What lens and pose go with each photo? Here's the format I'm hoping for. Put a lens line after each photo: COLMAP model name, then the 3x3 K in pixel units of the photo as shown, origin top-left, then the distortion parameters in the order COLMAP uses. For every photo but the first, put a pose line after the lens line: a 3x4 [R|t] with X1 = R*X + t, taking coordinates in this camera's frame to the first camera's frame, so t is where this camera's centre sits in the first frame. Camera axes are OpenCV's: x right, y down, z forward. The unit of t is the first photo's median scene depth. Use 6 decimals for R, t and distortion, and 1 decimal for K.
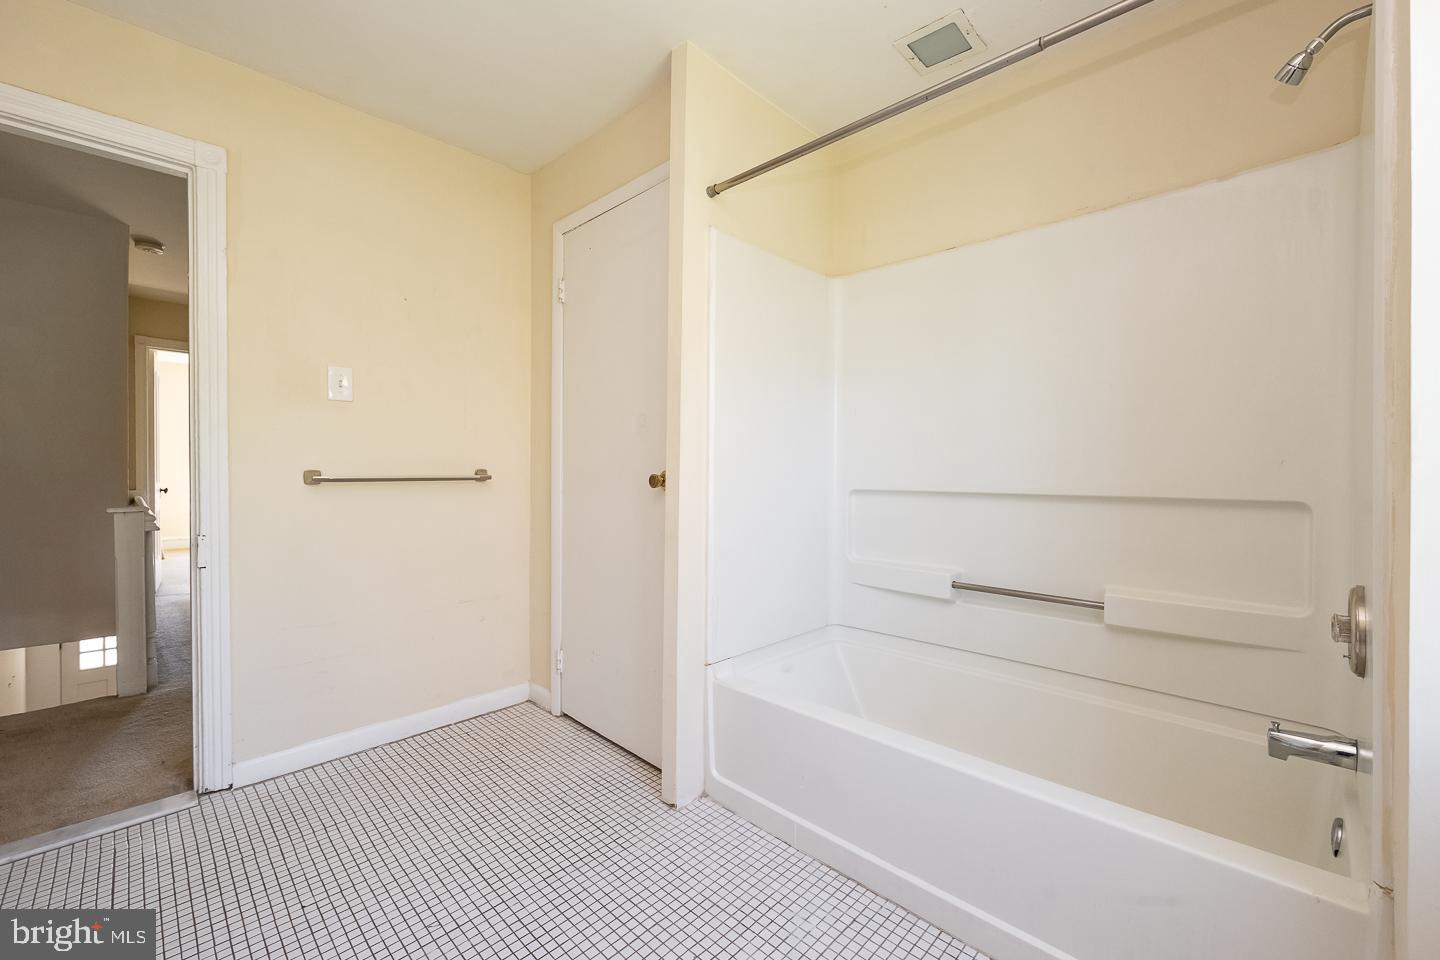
lens RADIAL K [[584.7, 0, 726.9], [0, 584.7, 480.7], [0, 0, 1]] dist [-0.002638, -0.000065]
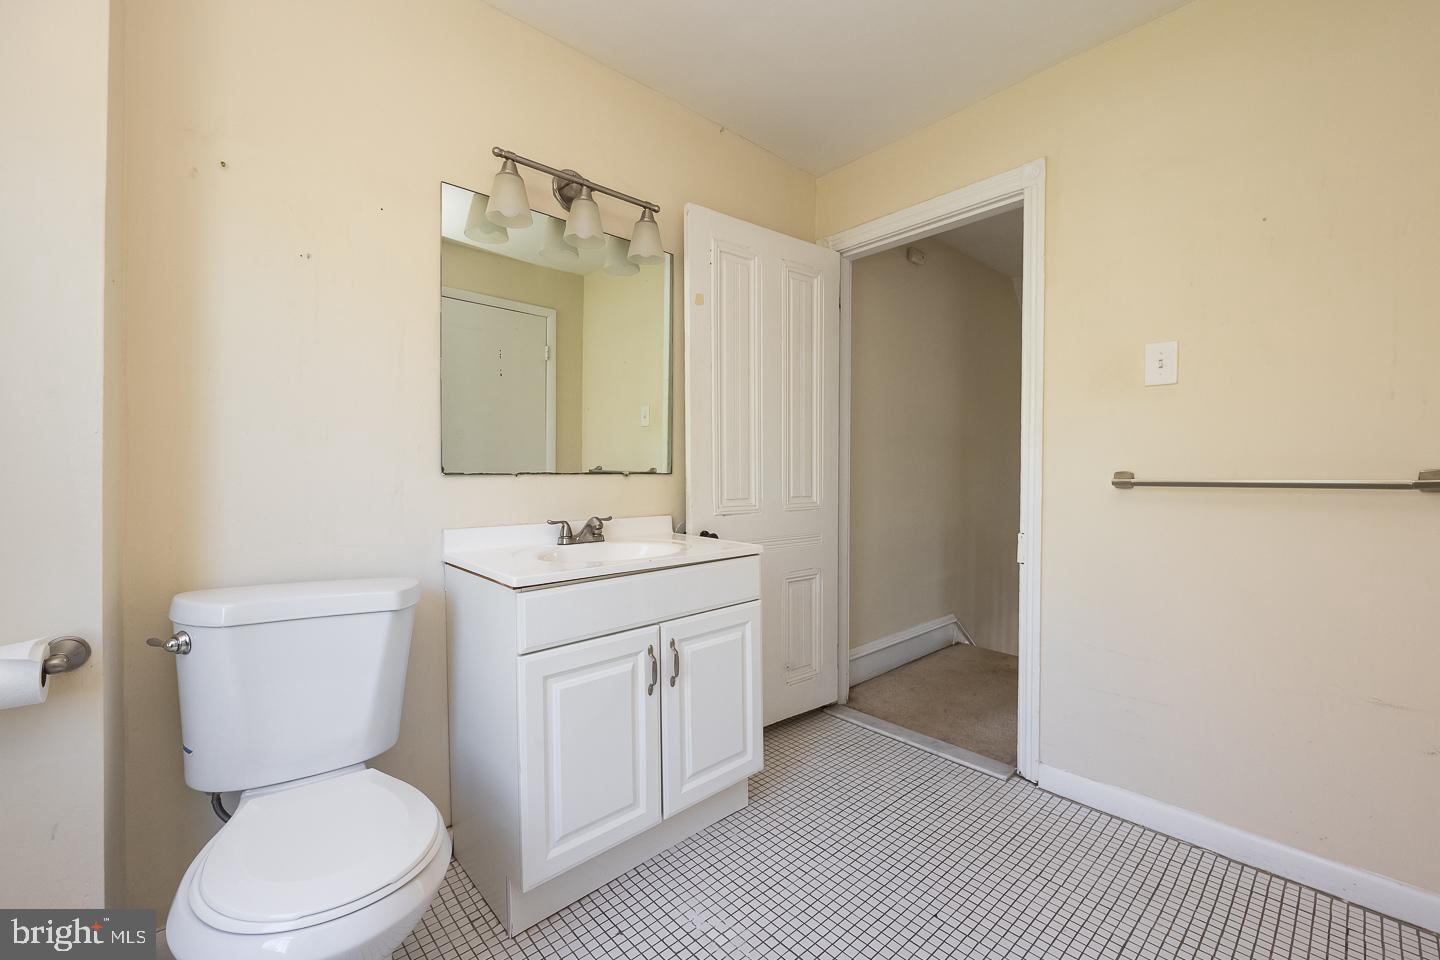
lens RADIAL K [[594.4, 0, 720.0], [0, 594.4, 480.0], [0, 0, 1]] dist [0.016546, -0.000385]
pose [[-0.060300, 0.008457, -0.998144, 0.216178], [-0.012418, 0.999880, 0.009222, -0.006935], [0.998103, 0.012951, -0.060188, 0.491252]]
